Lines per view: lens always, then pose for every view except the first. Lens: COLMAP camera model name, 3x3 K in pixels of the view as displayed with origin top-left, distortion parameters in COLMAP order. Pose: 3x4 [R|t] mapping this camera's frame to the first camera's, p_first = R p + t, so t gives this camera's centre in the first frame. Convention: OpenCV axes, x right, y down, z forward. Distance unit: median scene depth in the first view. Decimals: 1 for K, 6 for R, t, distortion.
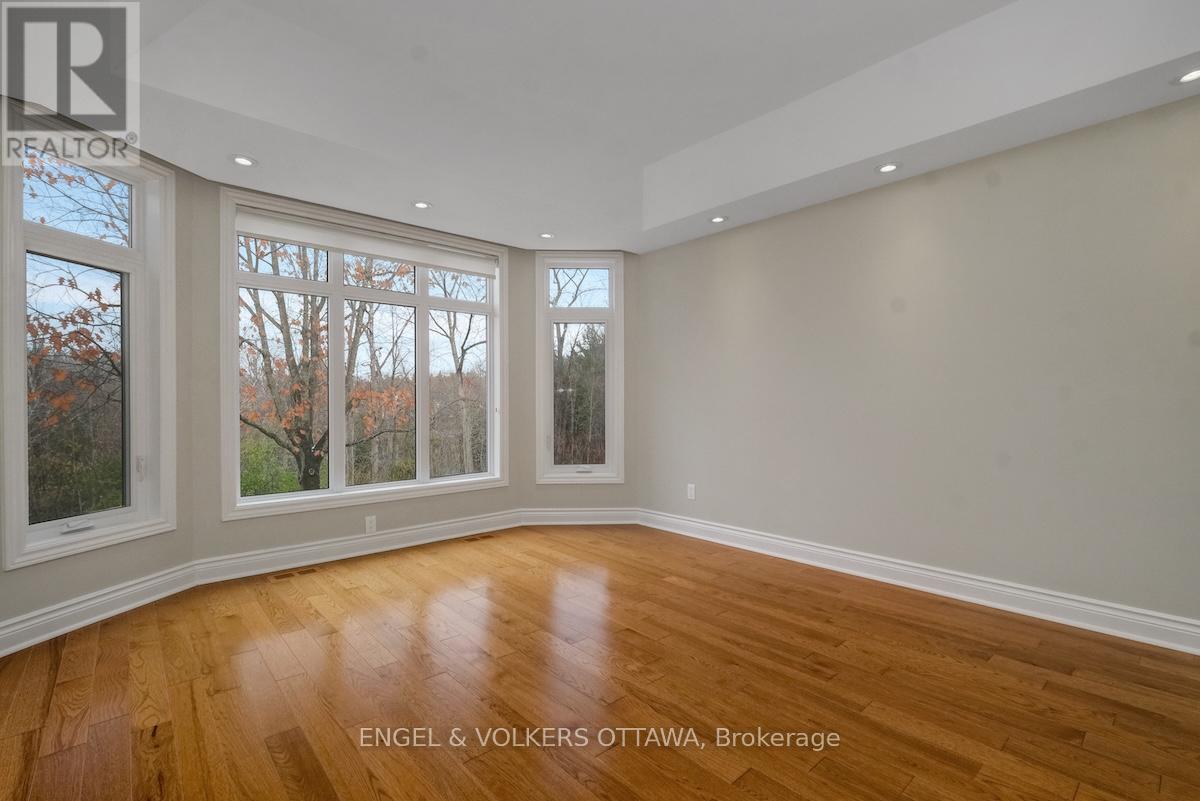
lens RADIAL K [[525.8, 0, 599.6], [0, 525.8, 401.7], [0, 0, 1]] dist [-0.002828, 0.000404]
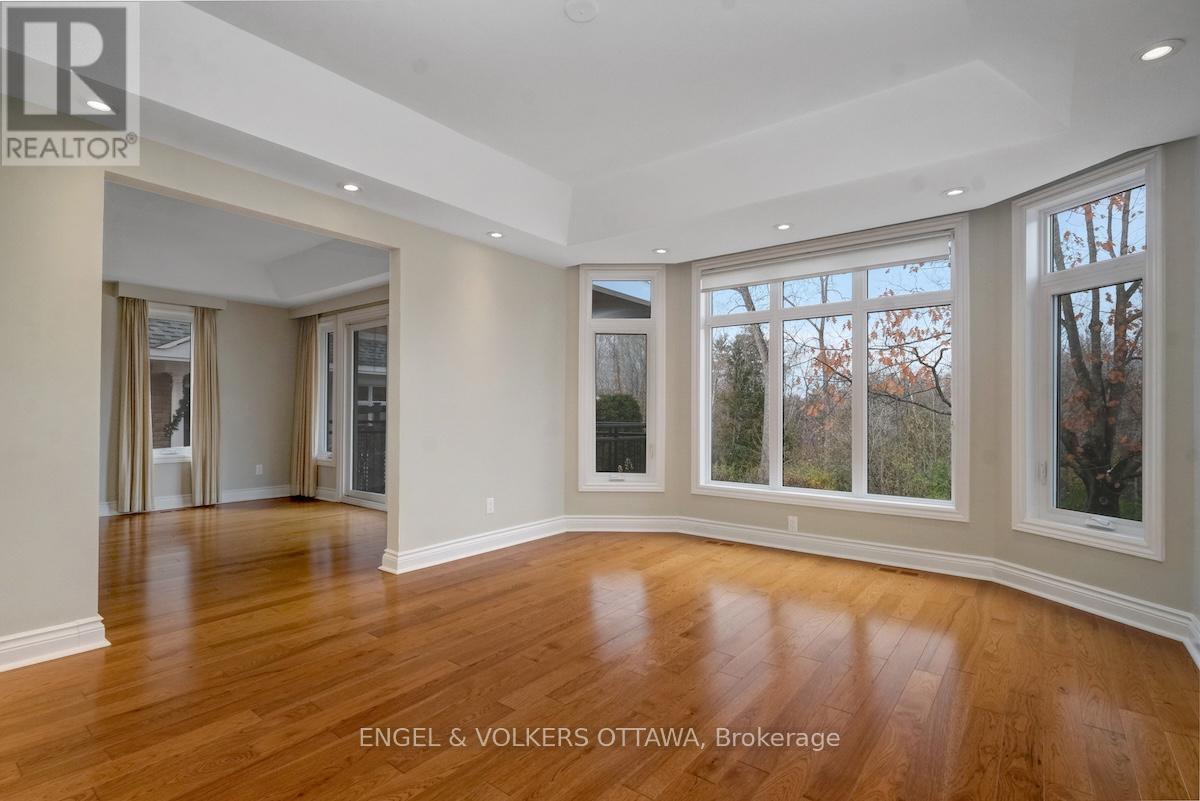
lens RADIAL K [[580.7, 0, 599.4], [0, 580.7, 404.5], [0, 0, 1]] dist [-0.005147, -0.000406]
pose [[0.190958, 0.000255, -0.981598, 0.682701], [-0.000073, 1.000000, 0.000246, -0.015885], [0.981598, 0.000024, 0.190958, 0.372899]]
